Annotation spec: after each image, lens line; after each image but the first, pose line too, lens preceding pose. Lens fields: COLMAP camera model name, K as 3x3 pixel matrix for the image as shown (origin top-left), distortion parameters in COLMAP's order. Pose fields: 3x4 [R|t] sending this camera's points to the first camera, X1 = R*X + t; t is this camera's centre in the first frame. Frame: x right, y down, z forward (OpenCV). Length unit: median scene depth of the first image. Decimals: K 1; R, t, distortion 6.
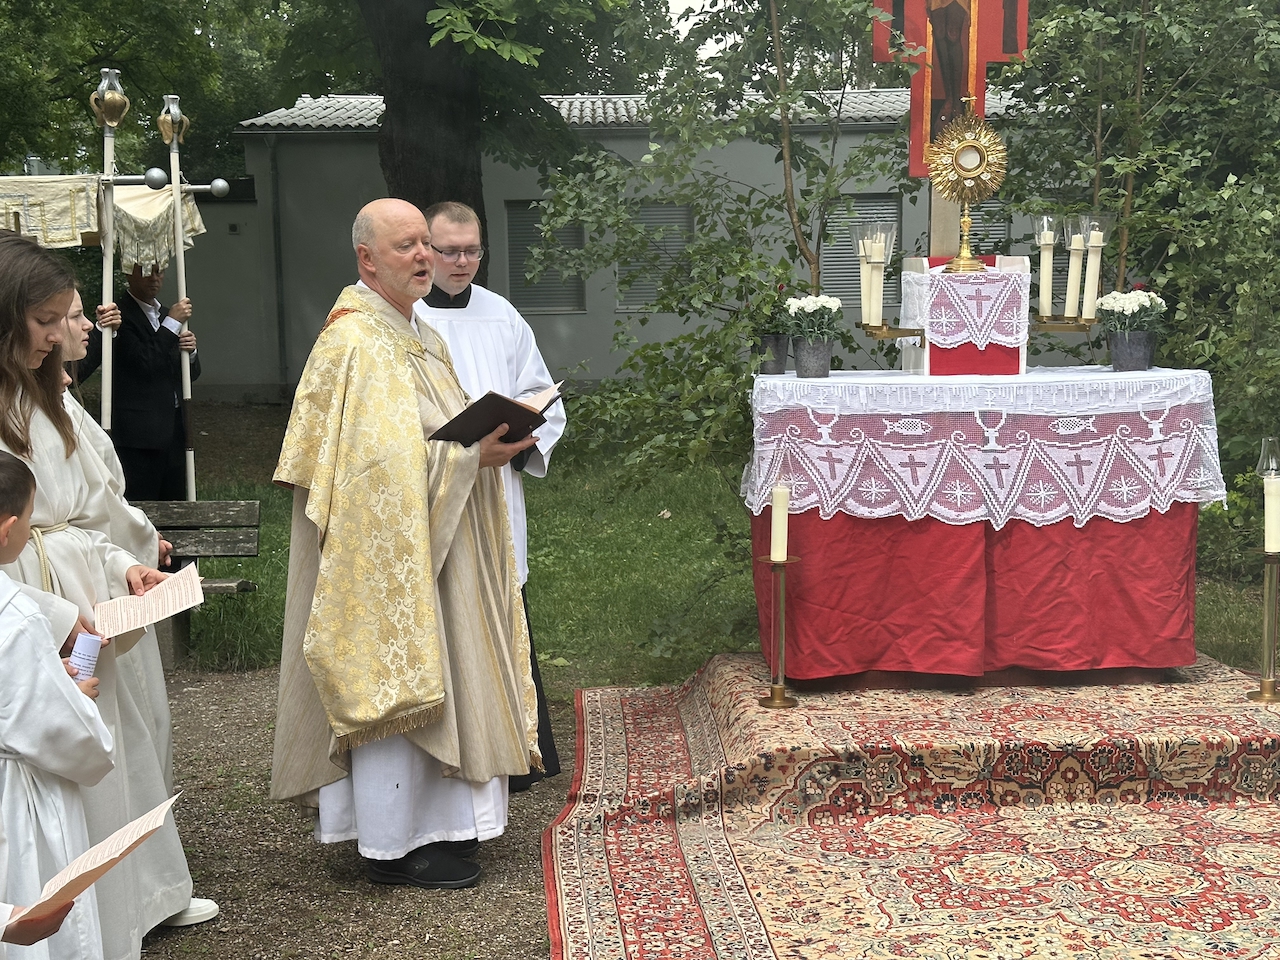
lens RADIAL K [[1777.6, 0, 633.3], [0, 1777.6, 500.1], [0, 0, 1]] dist [0.130171, 0.000000]
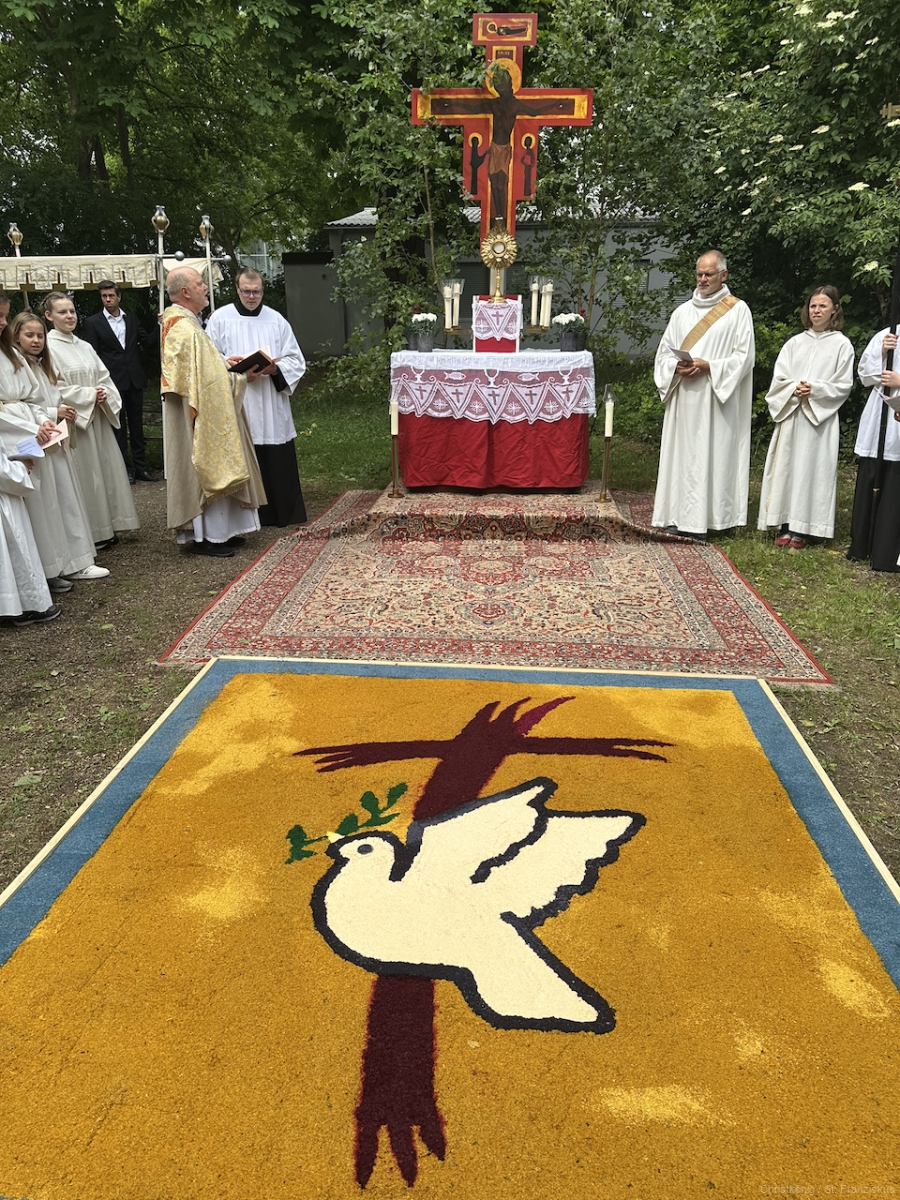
lens RADIAL K [[839.3, 0, 441.1], [0, 839.3, 600.8], [0, 0, 1]] dist [0.063499, -0.076156]
pose [[0.988897, 0.060375, -0.135786, 0.297582], [-0.030175, 0.976293, 0.214338, 0.008904], [0.145508, -0.207861, 0.967275, -0.100229]]
